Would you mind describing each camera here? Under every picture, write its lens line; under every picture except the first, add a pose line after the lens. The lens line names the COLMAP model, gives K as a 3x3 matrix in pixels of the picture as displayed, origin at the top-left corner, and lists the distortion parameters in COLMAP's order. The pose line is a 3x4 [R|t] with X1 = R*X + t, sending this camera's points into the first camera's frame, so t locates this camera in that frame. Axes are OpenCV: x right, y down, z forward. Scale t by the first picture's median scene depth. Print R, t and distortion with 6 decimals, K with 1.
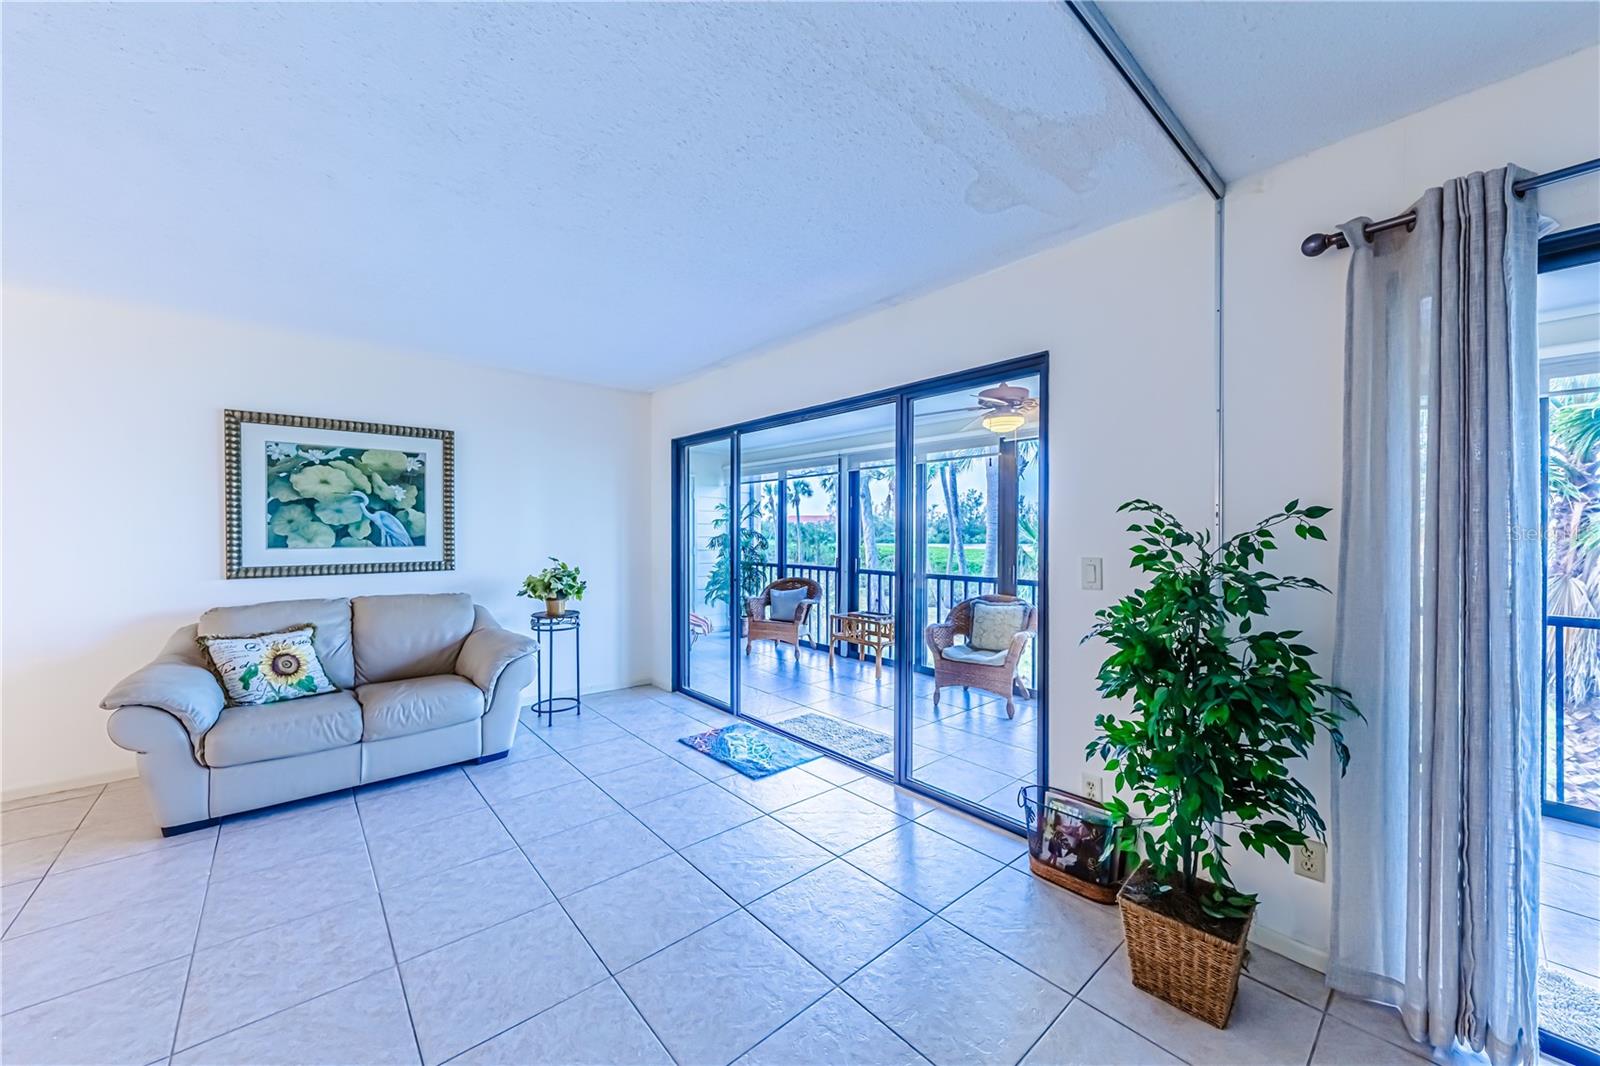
lens RADIAL K [[584.6, 0, 805.6], [0, 584.6, 533.2], [0, 0, 1]] dist [0.000700, -0.000225]
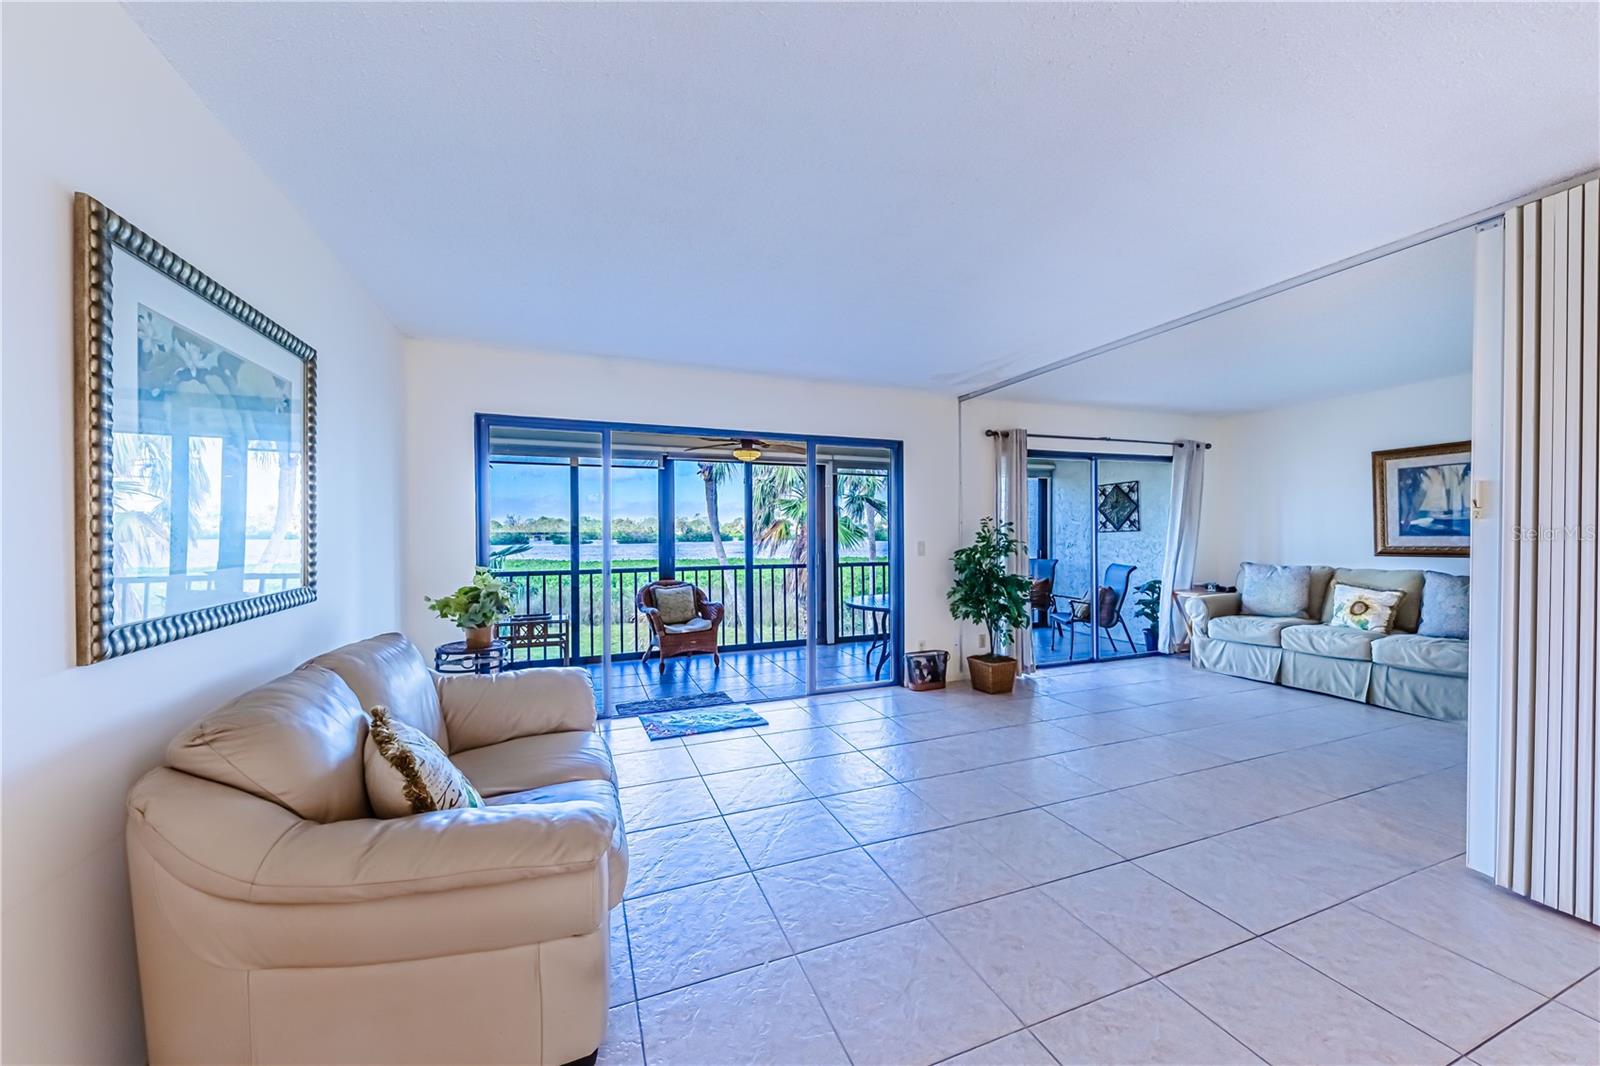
lens RADIAL K [[584.6, 0, 805.6], [0, 584.6, 533.2], [0, 0, 1]] dist [0.000700, -0.000225]
pose [[0.336660, -0.008400, 0.941589, -1.122251], [0.008728, 0.999945, 0.005801, -0.001312], [-0.941586, 0.006265, 0.336715, 0.439916]]
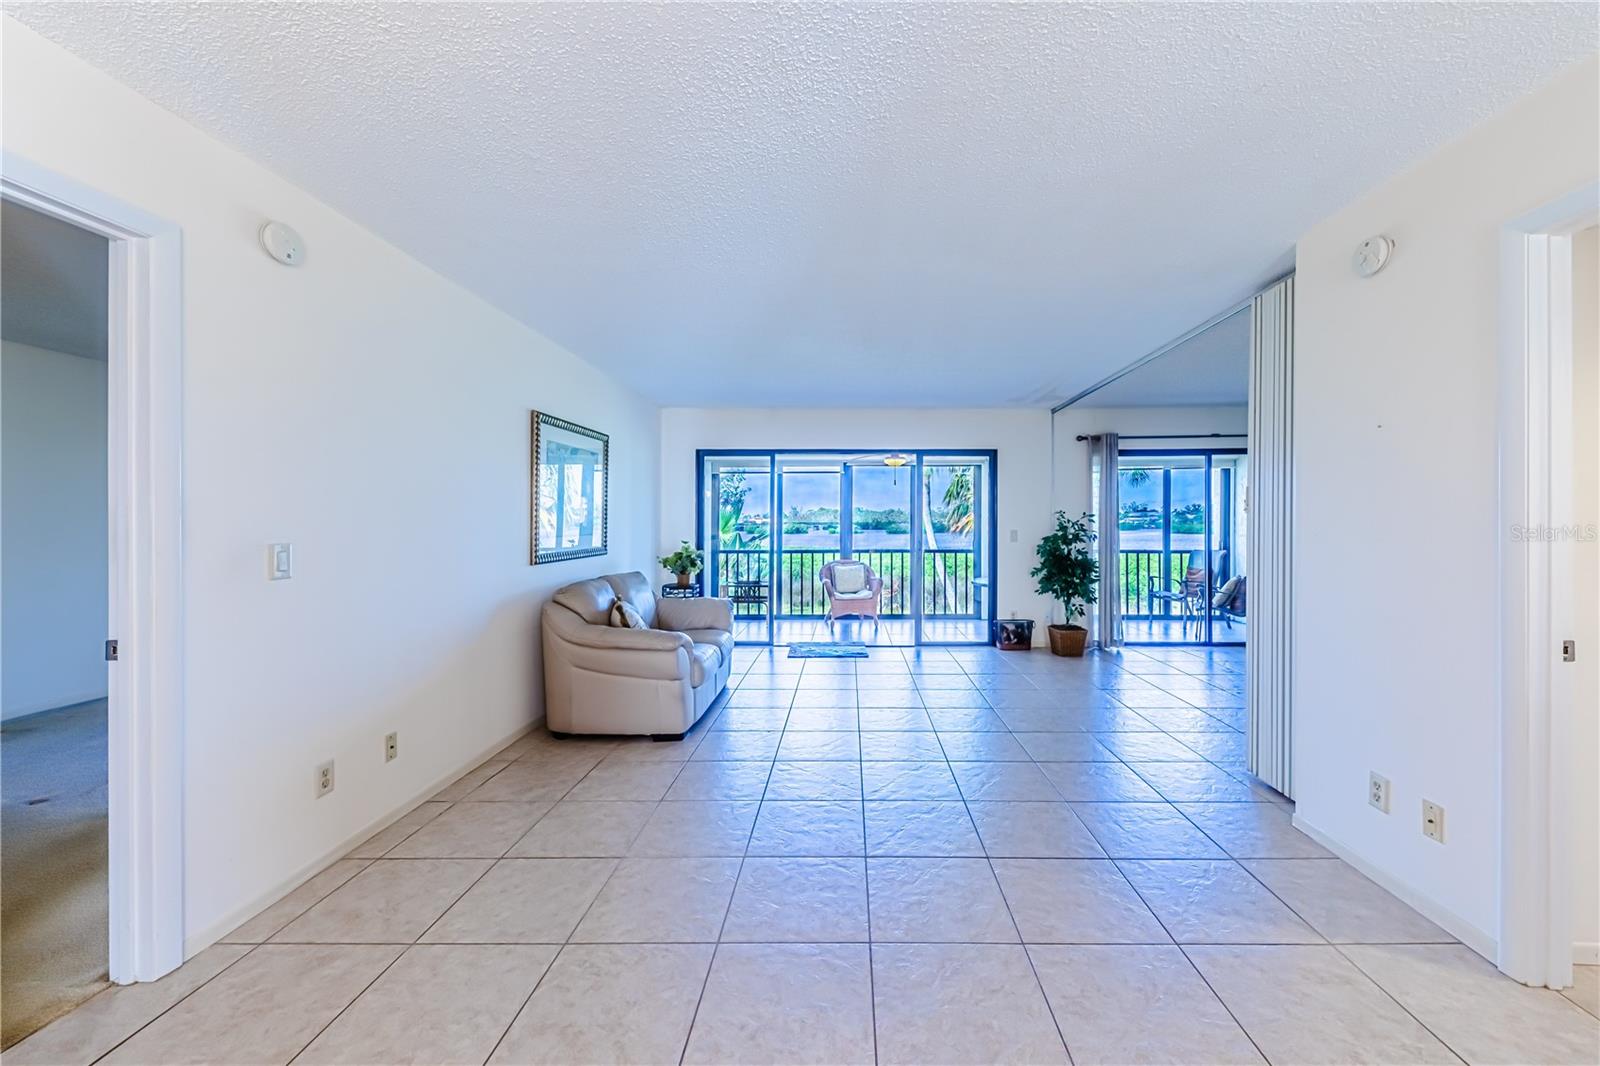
lens RADIAL K [[598.0, 0, 834.9], [0, 598.0, 520.0], [0, 0, 1]] dist [-0.000281, 0.000042]
pose [[0.677044, -0.002613, 0.735938, -1.362567], [0.007867, 0.999962, -0.003687, 0.001133], [-0.735901, 0.008286, 0.677039, -0.162929]]
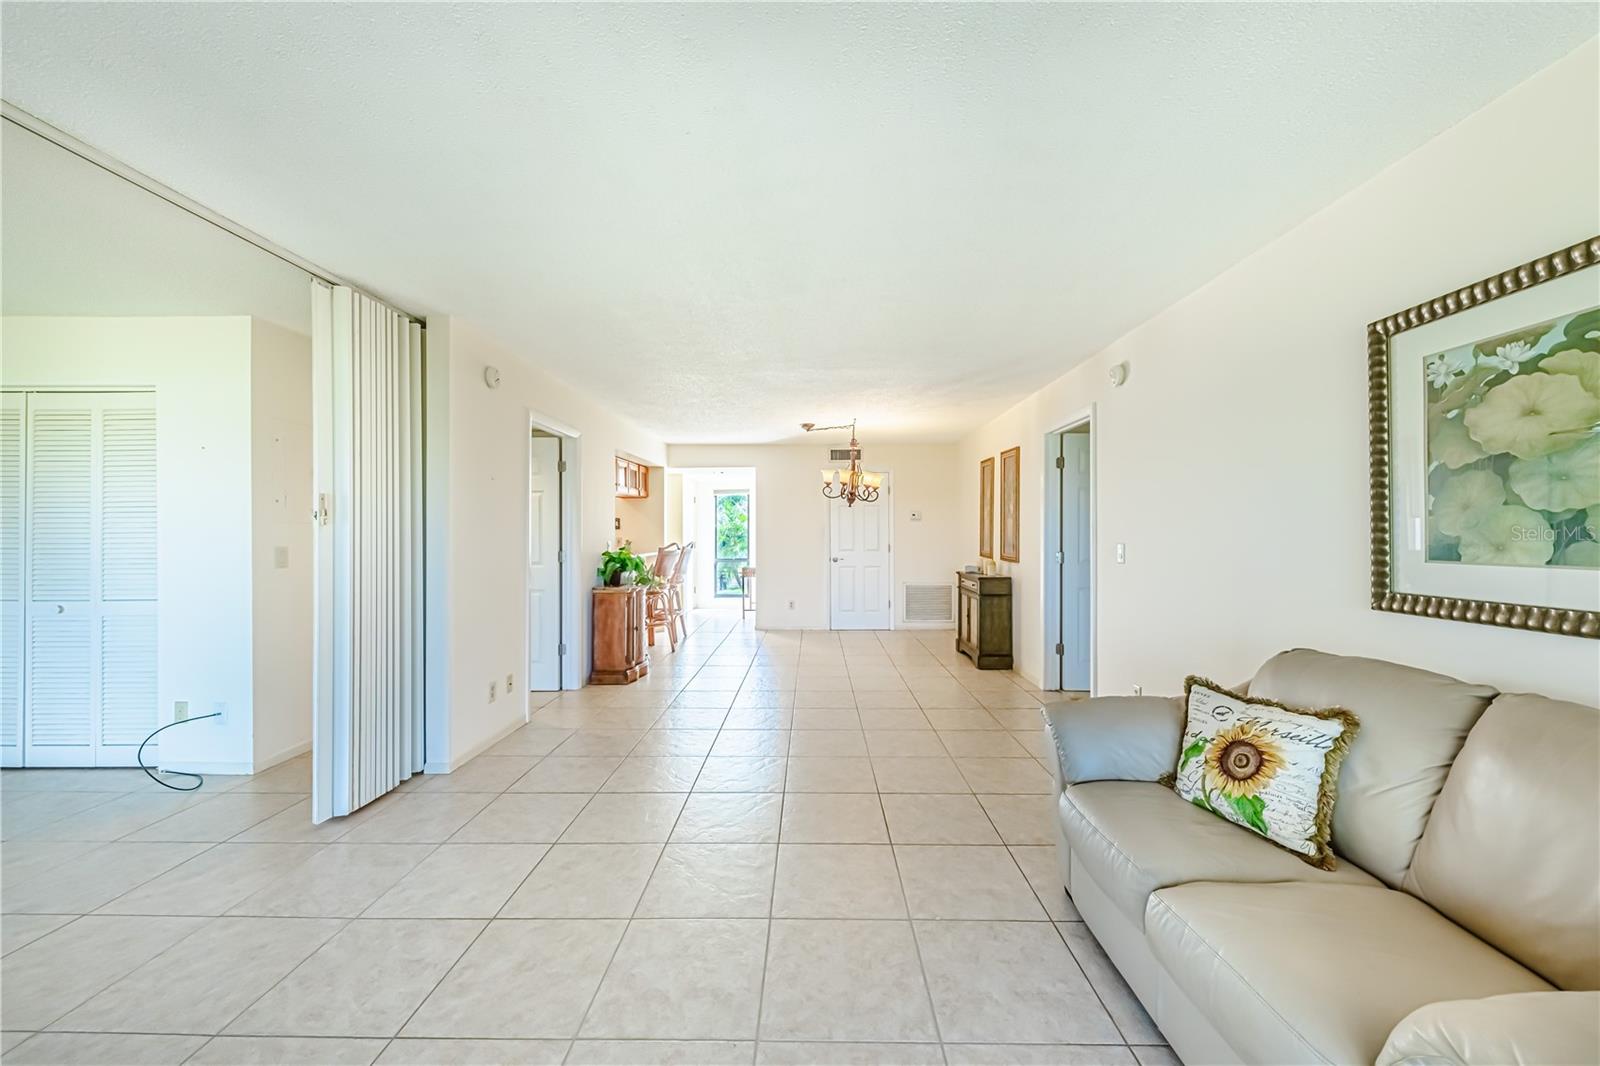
lens RADIAL K [[584.6, 0, 805.6], [0, 584.6, 533.2], [0, 0, 1]] dist [0.000700, -0.000225]
pose [[-0.675849, 0.000652, -0.737040, -0.154149], [-0.001449, 0.999997, 0.002213, 0.001031], [0.737038, 0.002564, -0.675846, 0.932119]]
